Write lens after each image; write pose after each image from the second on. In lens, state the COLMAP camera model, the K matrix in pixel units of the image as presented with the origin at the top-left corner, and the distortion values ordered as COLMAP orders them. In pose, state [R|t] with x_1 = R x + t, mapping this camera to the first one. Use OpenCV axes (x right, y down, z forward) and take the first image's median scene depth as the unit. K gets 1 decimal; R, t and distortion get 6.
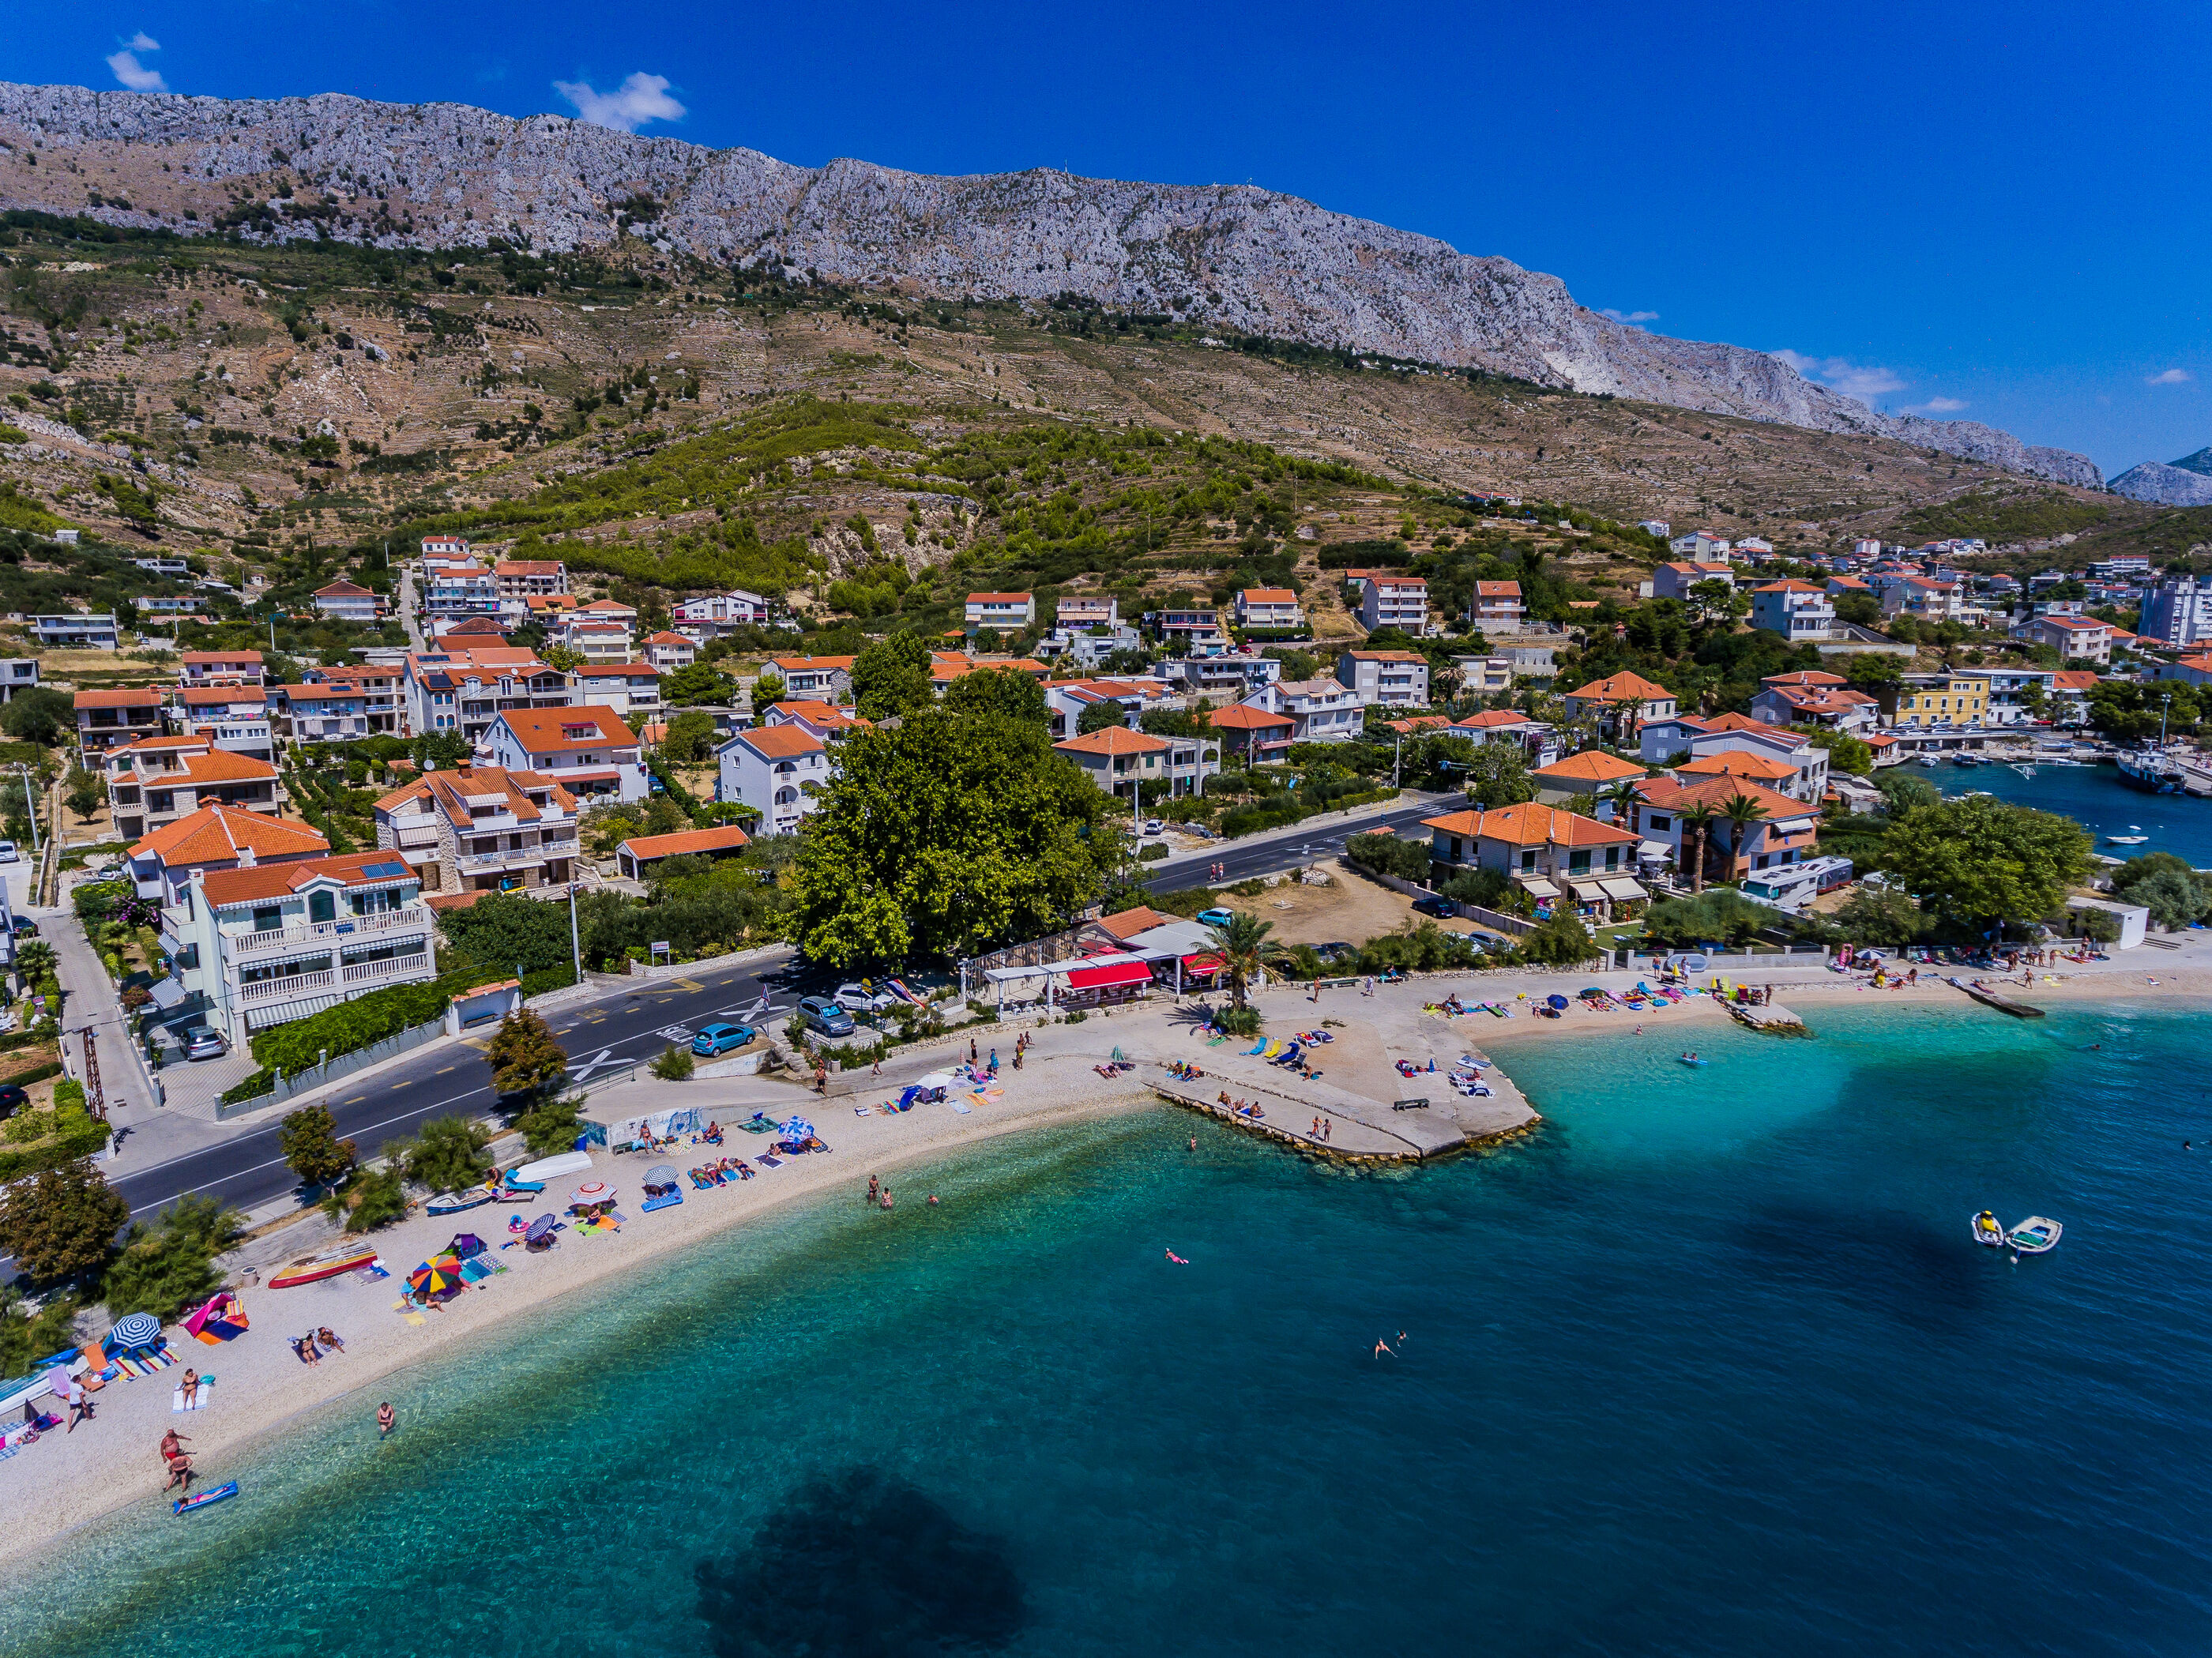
lens RADIAL K [[1306.4, 0, 1100.0], [0, 1306.4, 811.6], [0, 0, 1]] dist [-0.004171, -0.002699]
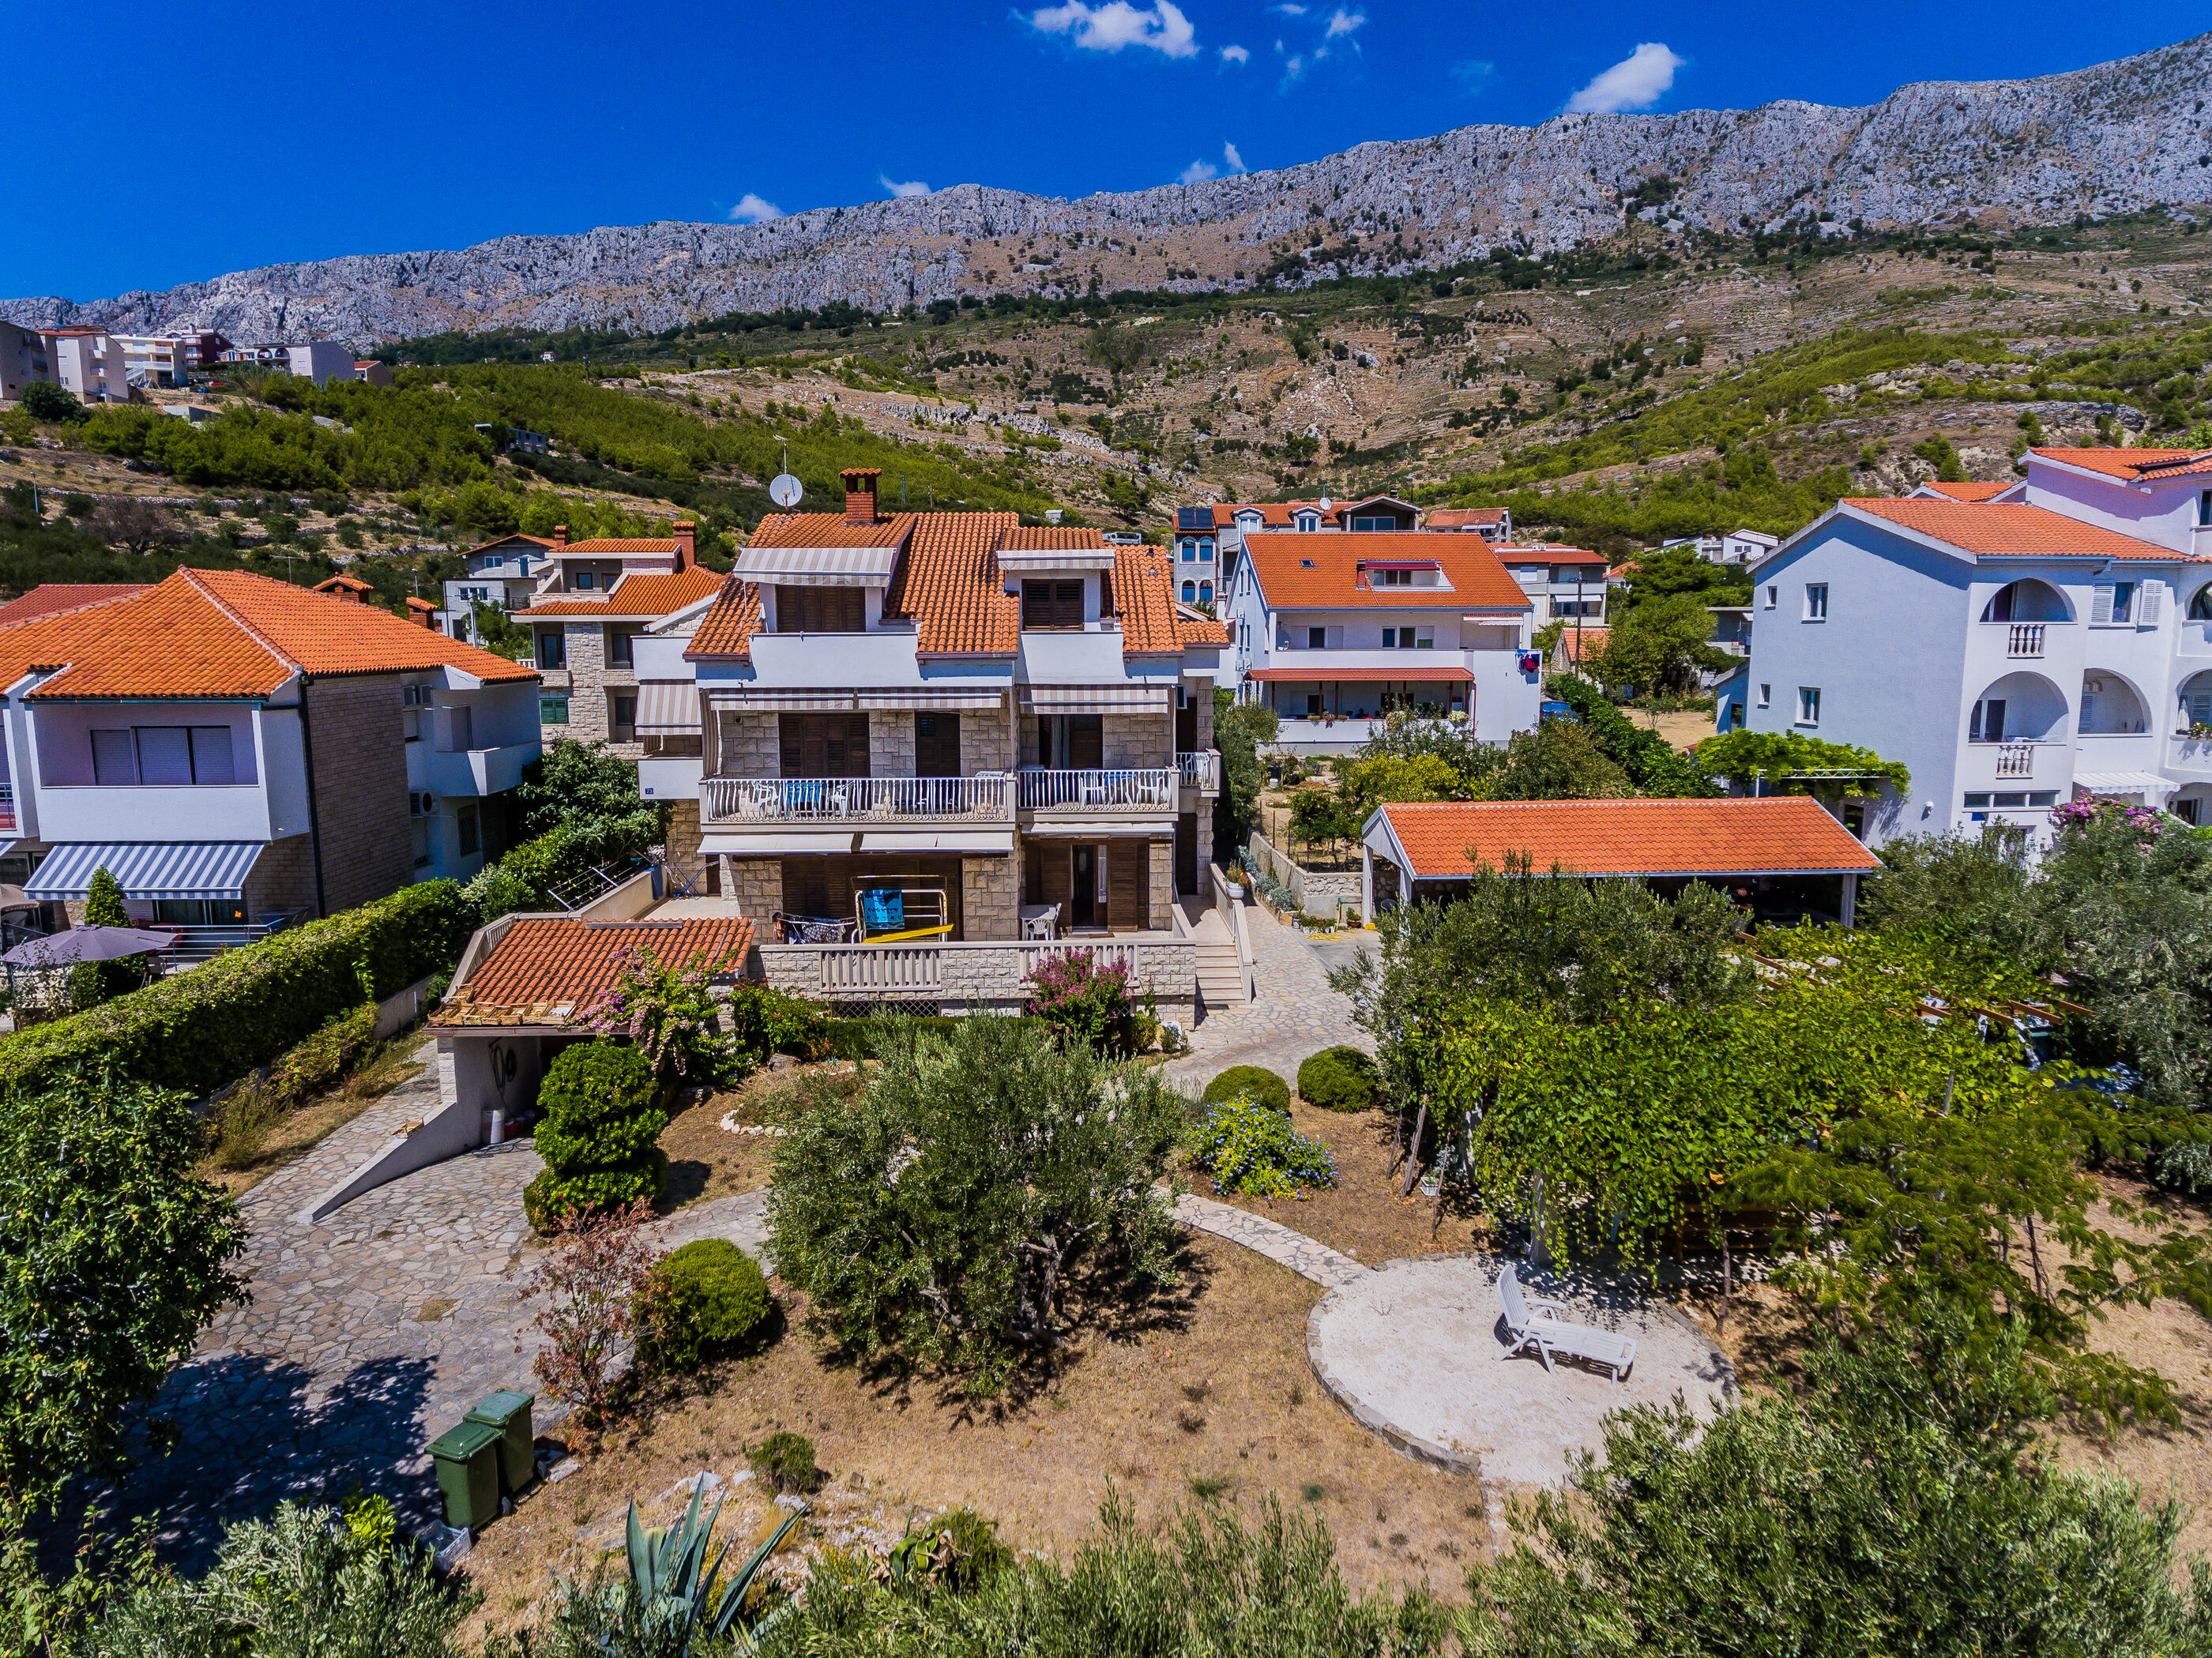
lens RADIAL K [[1297.9, 0, 1102.2], [0, 1297.9, 813.0], [0, 0, 1]] dist [-0.003058, -0.003045]
pose [[0.761860, 0.087165, -0.641851, -0.041398], [-0.102772, 0.994619, 0.013085, 0.004726], [0.639537, 0.055995, 0.766718, 0.133197]]
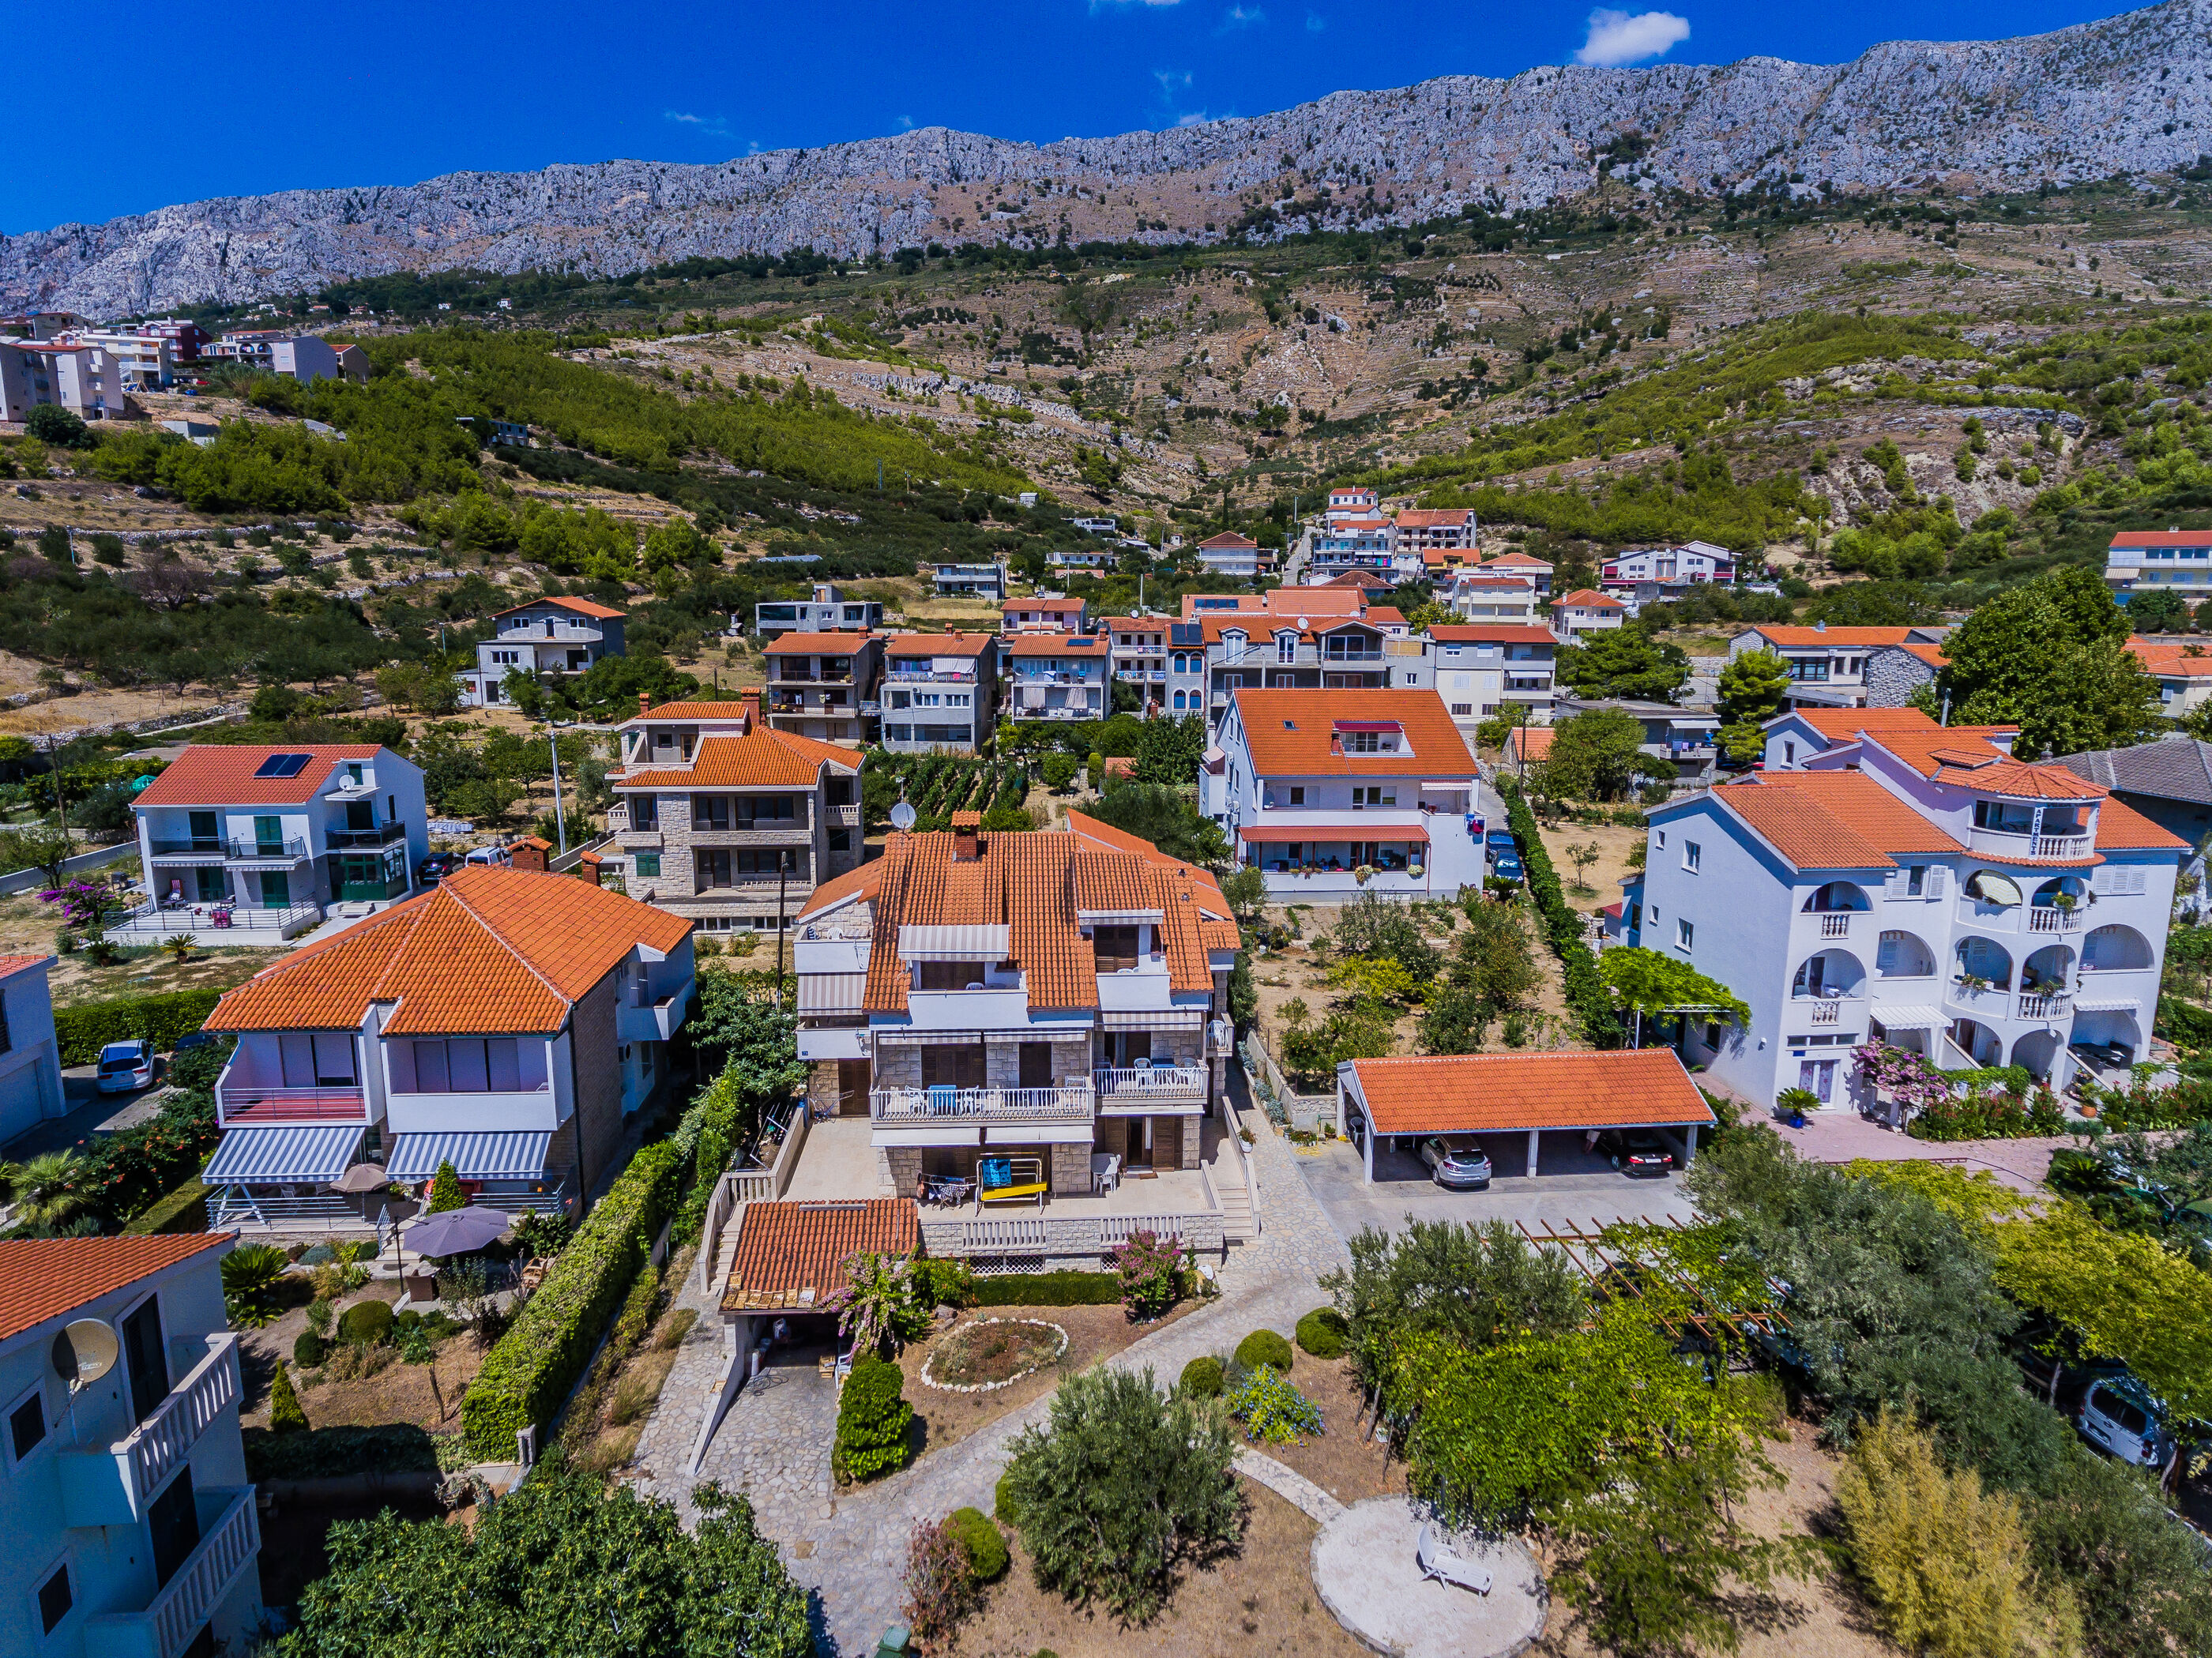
lens RADIAL K [[1306.4, 0, 1100.0], [0, 1306.4, 811.6], [0, 0, 1]] dist [-0.004171, -0.002699]
pose [[0.777595, 0.115033, -0.618153, -0.035366], [-0.107006, 0.992991, 0.050180, -0.010424], [0.619593, 0.027126, 0.784455, 0.117408]]
